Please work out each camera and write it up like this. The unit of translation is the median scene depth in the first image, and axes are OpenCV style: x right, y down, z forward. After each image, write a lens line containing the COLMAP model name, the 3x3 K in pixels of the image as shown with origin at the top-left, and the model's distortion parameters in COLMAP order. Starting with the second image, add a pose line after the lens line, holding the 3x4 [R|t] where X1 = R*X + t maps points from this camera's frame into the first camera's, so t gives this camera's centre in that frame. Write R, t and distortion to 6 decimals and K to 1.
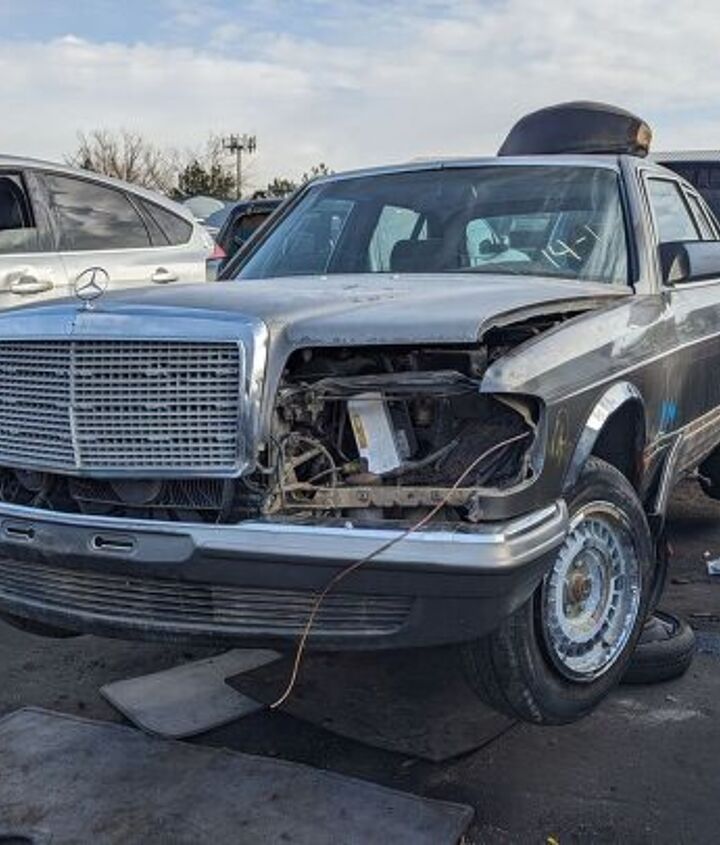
lens RADIAL K [[1068.1, 0, 360.0], [0, 1068.1, 422.5], [0, 0, 1]] dist [0.074252, -0.095569]
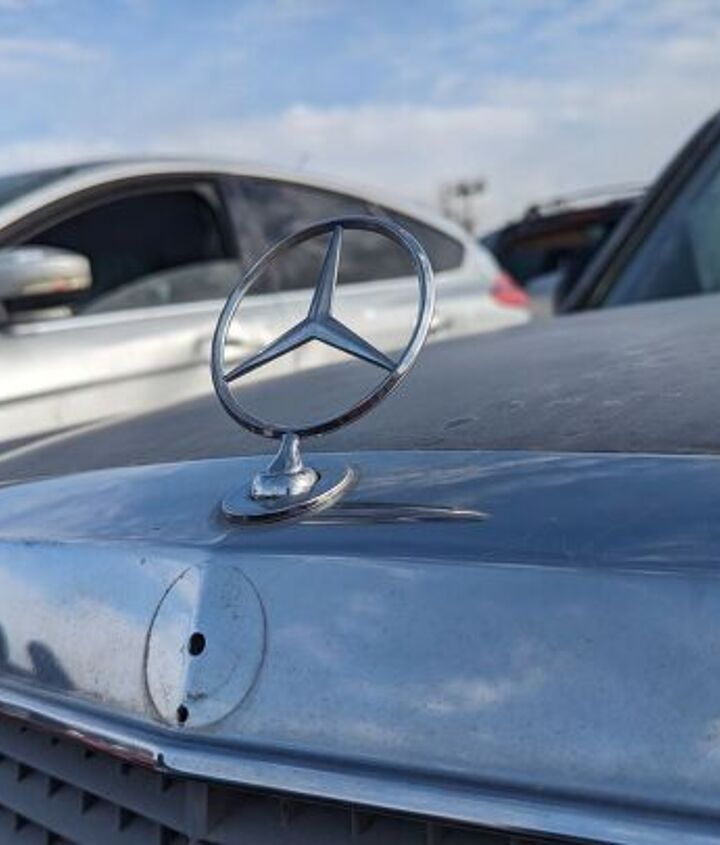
lens RADIAL K [[1075.5, 0, 380.1], [0, 1075.5, 423.1], [0, 0, 1]] dist [0.092379, -0.005607]
pose [[0.978495, -0.052557, -0.199463, -0.185364], [0.044512, 0.998012, -0.044609, -0.095629], [0.201411, 0.034771, 0.978889, 0.756096]]
